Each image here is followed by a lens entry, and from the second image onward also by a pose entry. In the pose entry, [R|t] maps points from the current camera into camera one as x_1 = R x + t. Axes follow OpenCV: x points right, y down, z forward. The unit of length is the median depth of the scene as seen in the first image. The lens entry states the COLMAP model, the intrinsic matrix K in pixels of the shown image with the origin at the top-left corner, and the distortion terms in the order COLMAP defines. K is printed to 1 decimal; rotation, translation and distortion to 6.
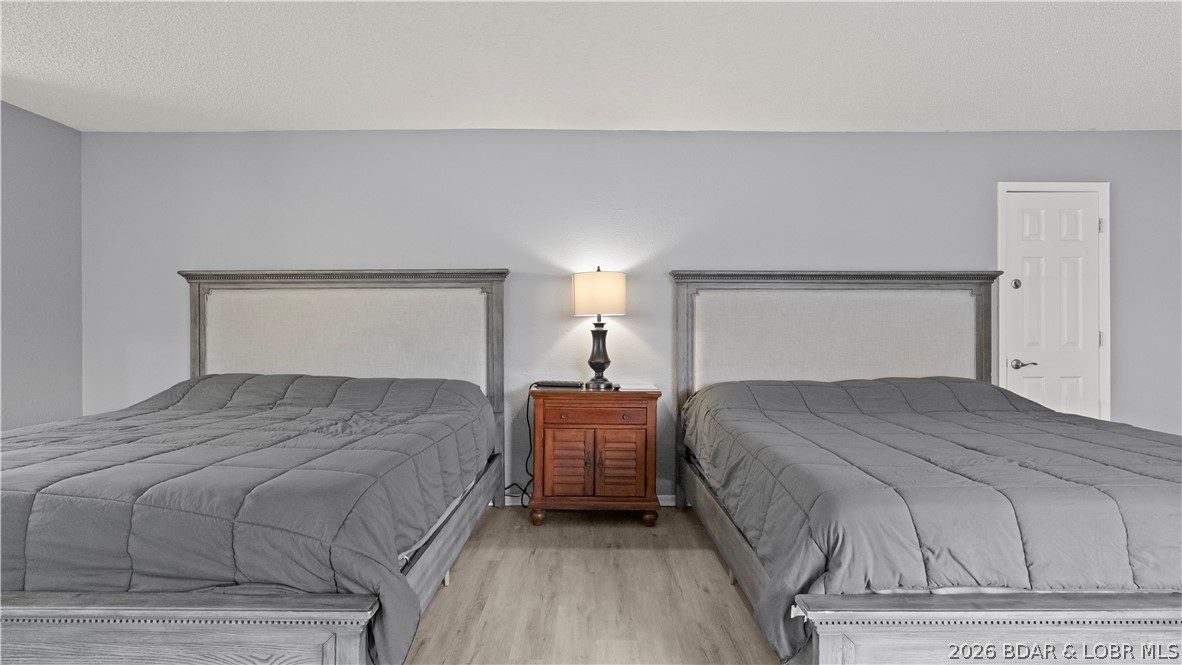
lens RADIAL K [[524.3, 0, 588.5], [0, 524.3, 336.7], [0, 0, 1]] dist [-0.019367, 0.000098]
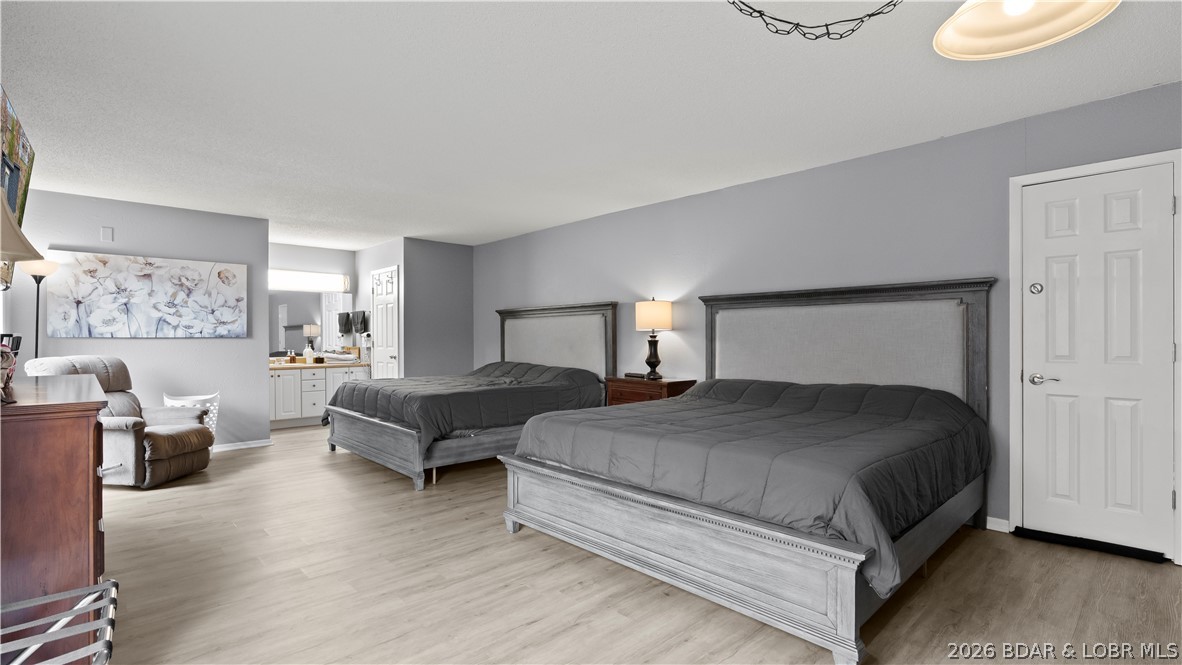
lens RADIAL K [[524.3, 0, 588.5], [0, 524.3, 336.7], [0, 0, 1]] dist [-0.019367, 0.000098]
pose [[0.693105, -0.002510, -0.720832, 0.945761], [-0.005044, 0.999953, -0.008332, -0.008725], [0.720819, 0.009411, 0.693060, -0.161901]]
